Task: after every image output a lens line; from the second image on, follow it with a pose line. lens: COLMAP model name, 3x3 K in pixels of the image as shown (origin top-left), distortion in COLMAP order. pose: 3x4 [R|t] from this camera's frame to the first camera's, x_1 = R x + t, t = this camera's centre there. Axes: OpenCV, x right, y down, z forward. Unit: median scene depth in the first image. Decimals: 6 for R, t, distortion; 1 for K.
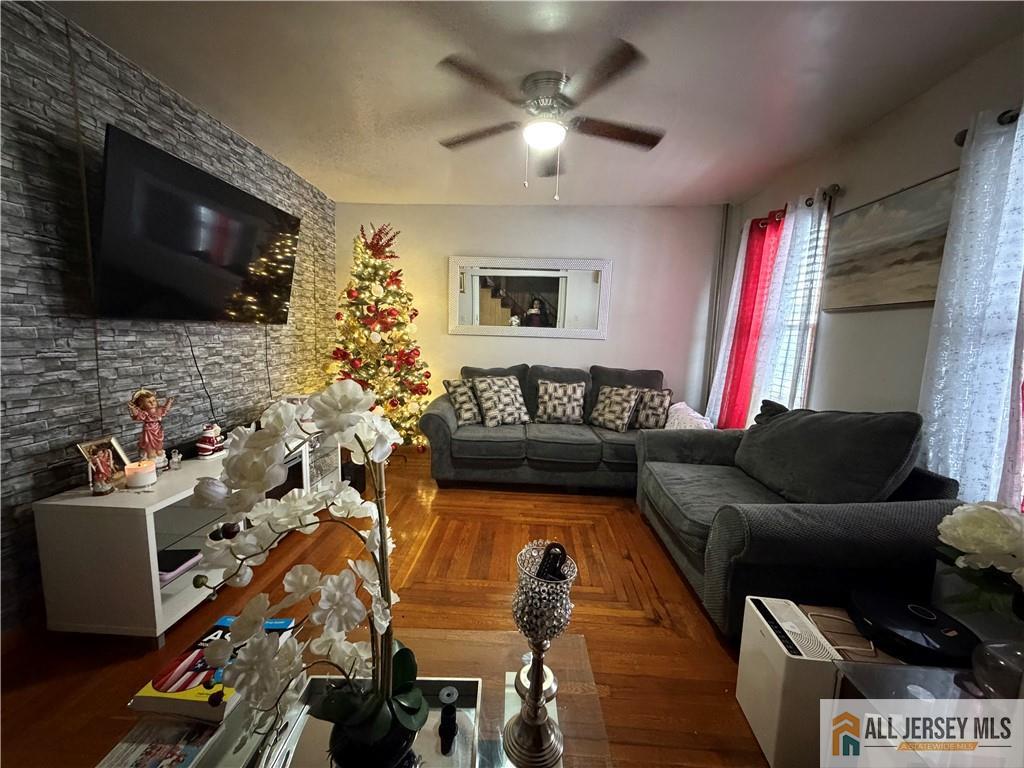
lens RADIAL K [[410.0, 0, 511.8], [0, 410.0, 389.5], [0, 0, 1]] dist [0.000785, -0.000564]
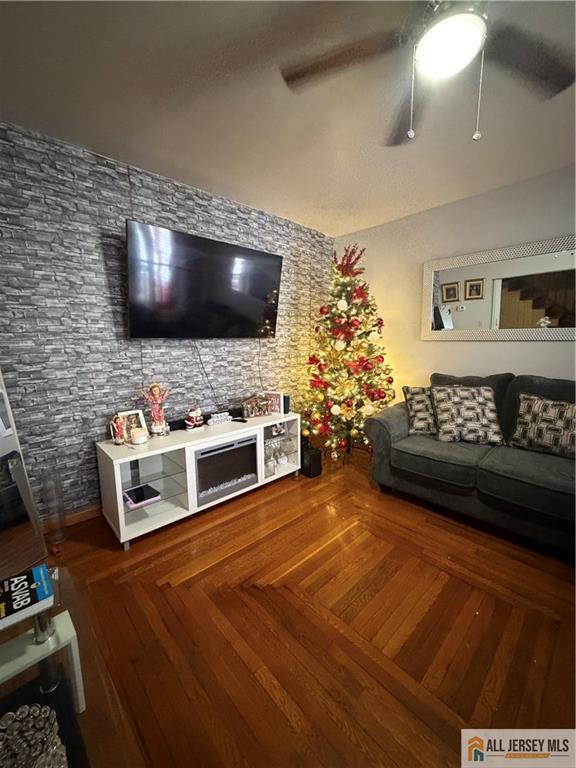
lens RADIAL K [[307.5, 0, 288.0], [0, 307.5, 384.0], [0, 0, 1]] dist [0.000785, -0.000564]
pose [[0.717605, 0.064551, -0.693452, 0.172041], [-0.063592, 0.997609, 0.027056, -0.033628], [0.693541, 0.024682, 0.719995, 0.277258]]
